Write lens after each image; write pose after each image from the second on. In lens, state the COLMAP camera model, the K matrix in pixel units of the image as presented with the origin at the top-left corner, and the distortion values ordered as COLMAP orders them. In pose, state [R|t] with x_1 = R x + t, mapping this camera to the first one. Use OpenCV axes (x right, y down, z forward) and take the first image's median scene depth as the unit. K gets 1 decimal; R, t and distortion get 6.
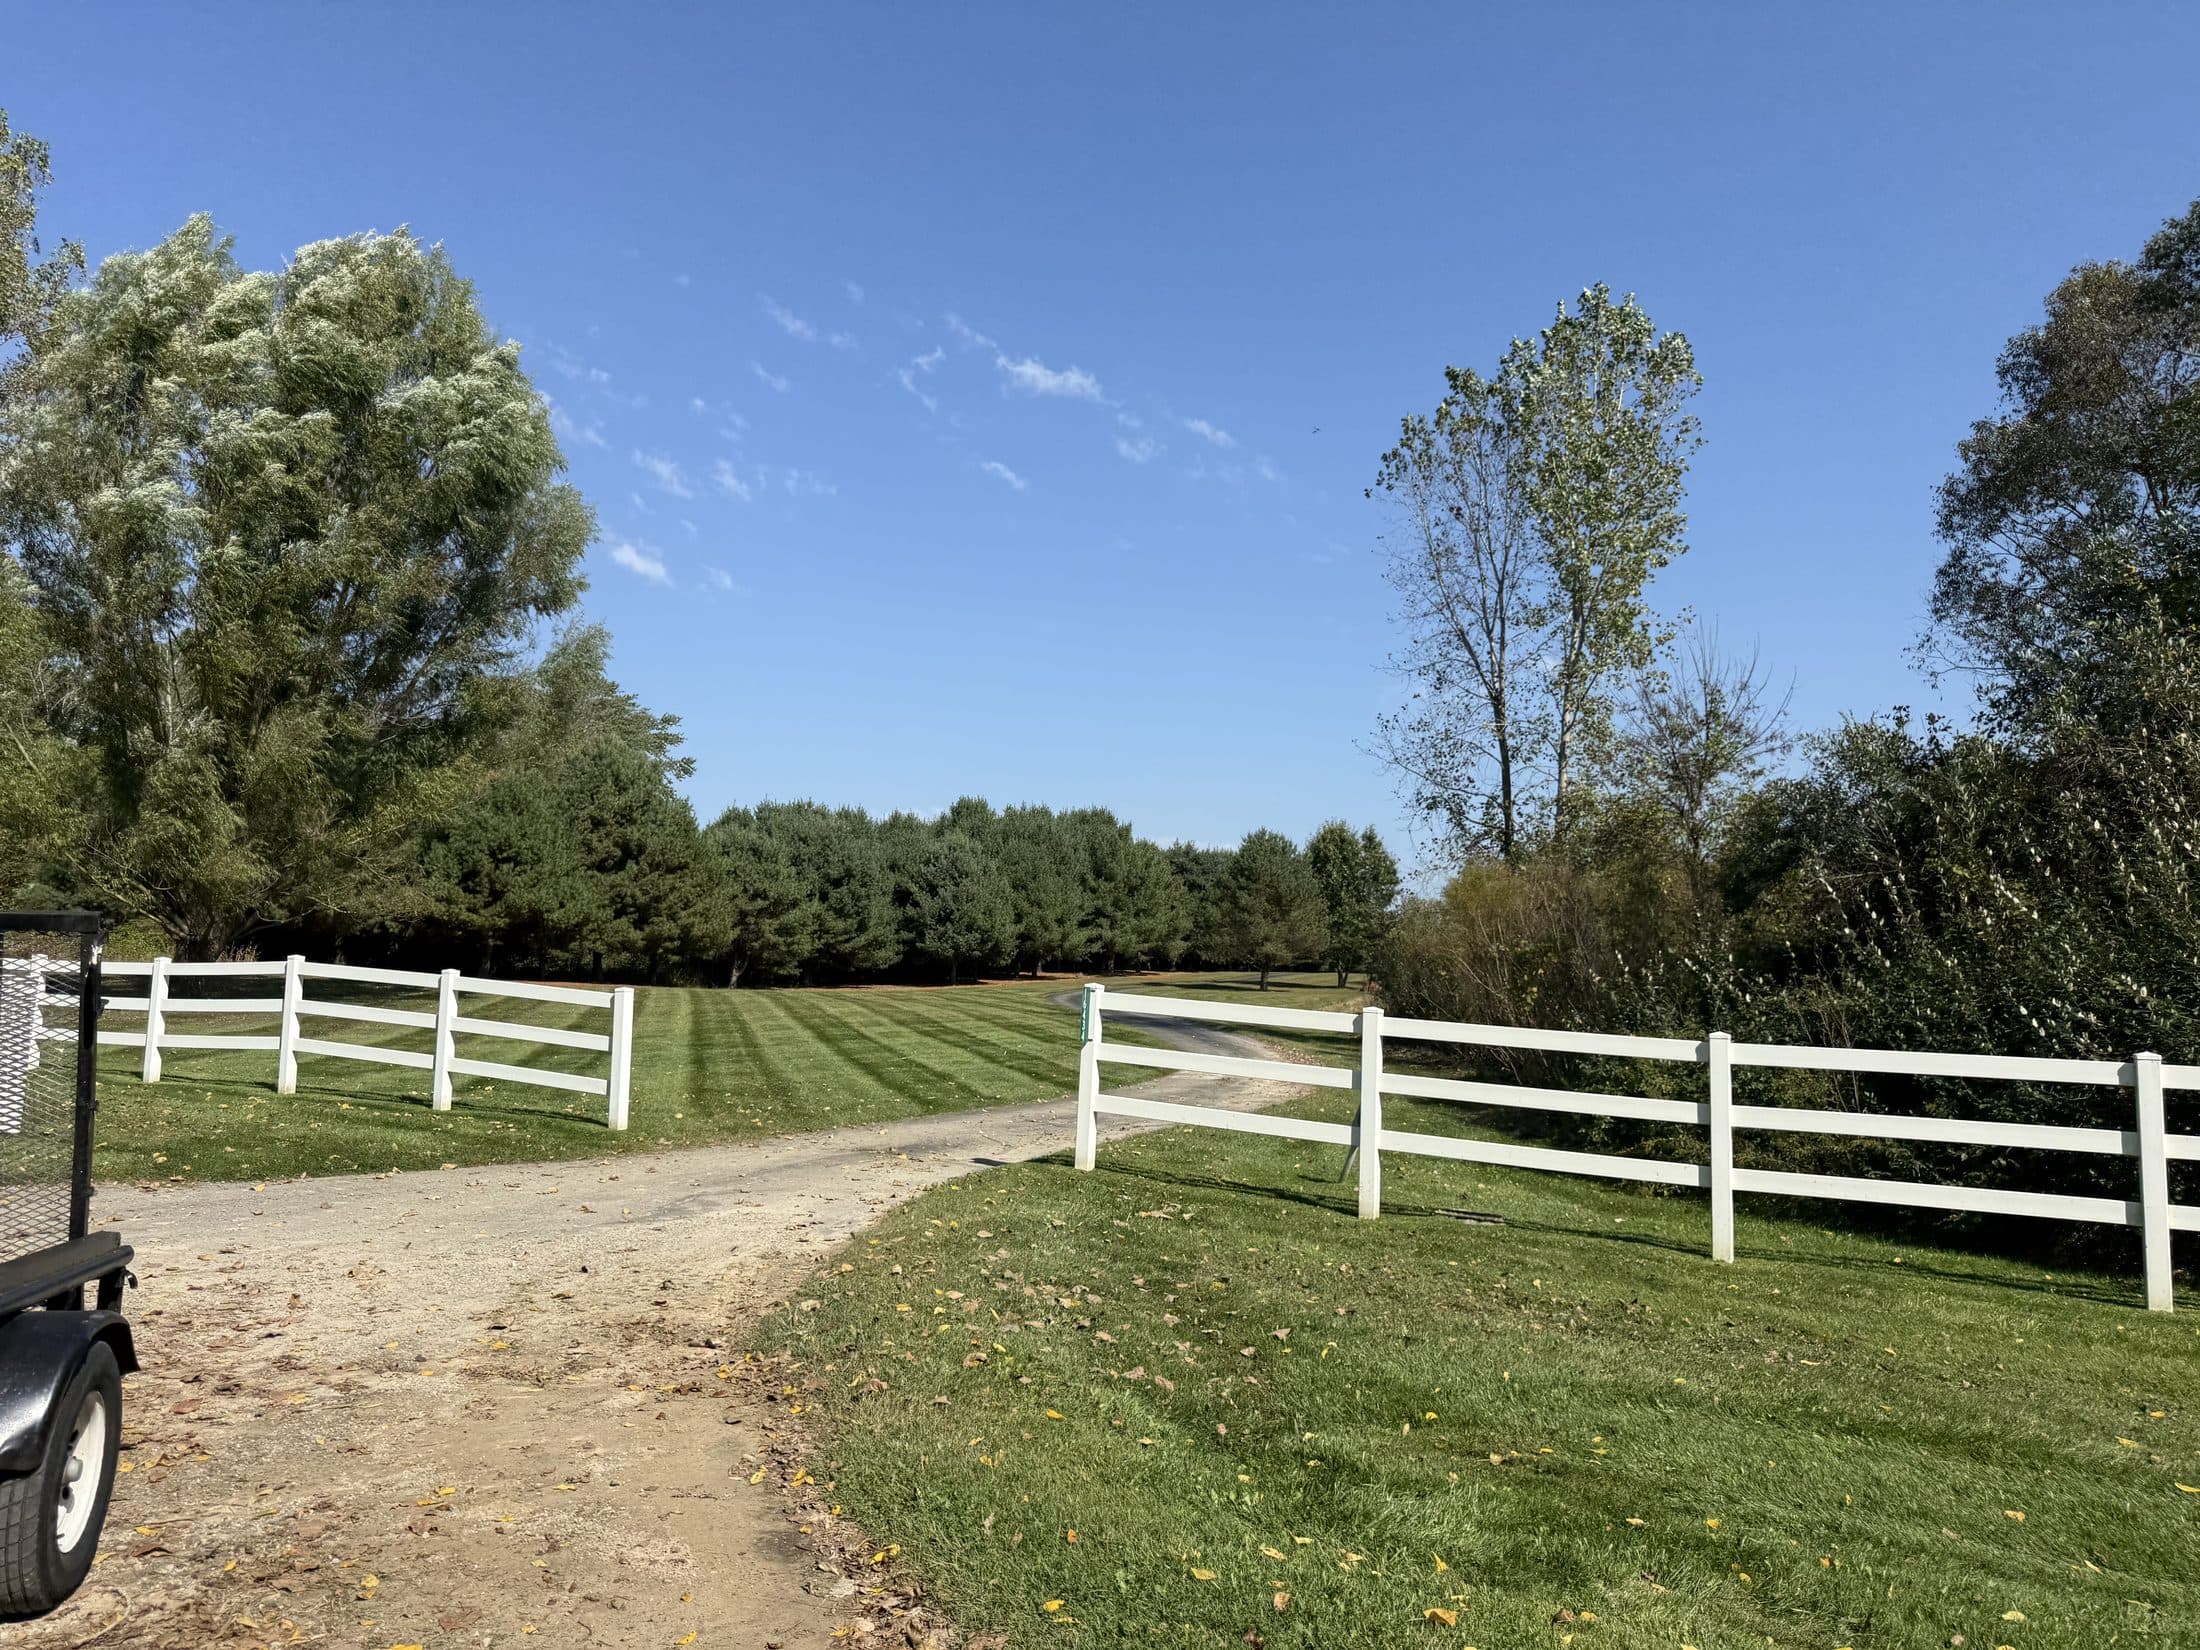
lens RADIAL K [[1667.4, 0, 1112.5], [0, 1667.4, 849.4], [0, 0, 1]] dist [0.089547, 0.000770]
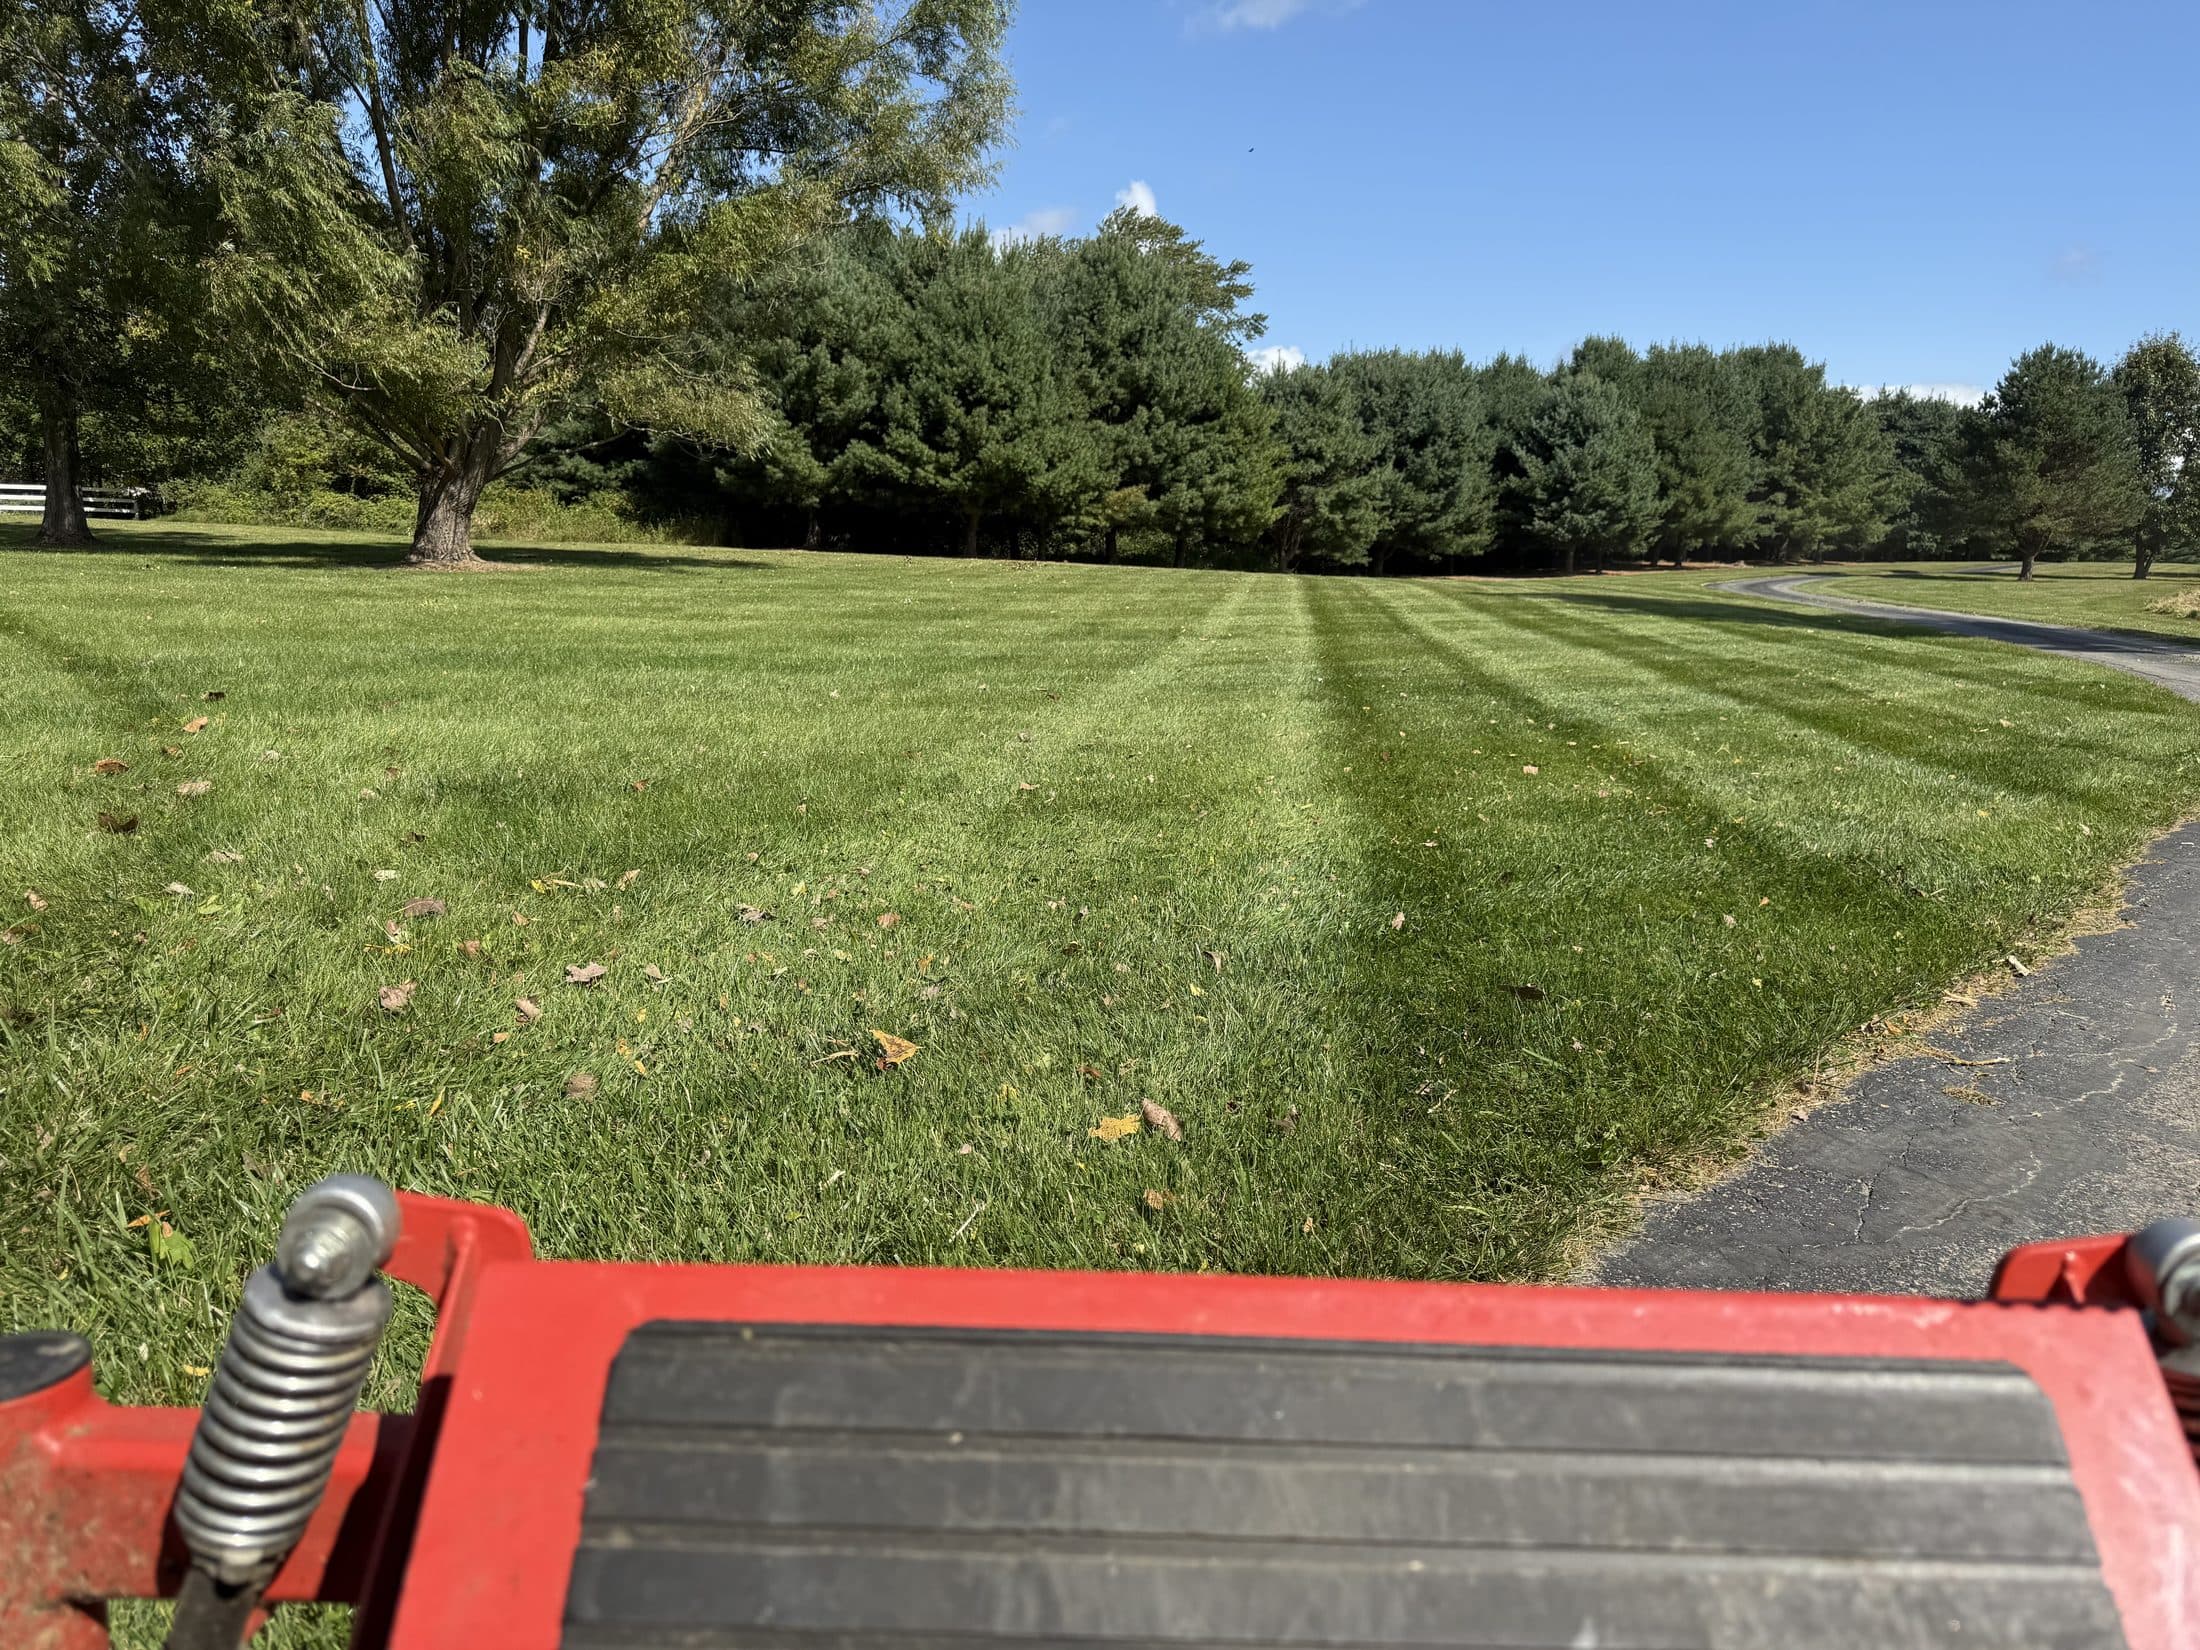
lens RADIAL K [[1667.4, 0, 1112.5], [0, 1667.4, 849.4], [0, 0, 1]] dist [0.089547, 0.000770]
pose [[0.939891, 0.062788, -0.335652, -0.025445], [0.017746, 0.972640, 0.231638, 0.019131], [0.341013, -0.223671, 0.913062, 0.198368]]
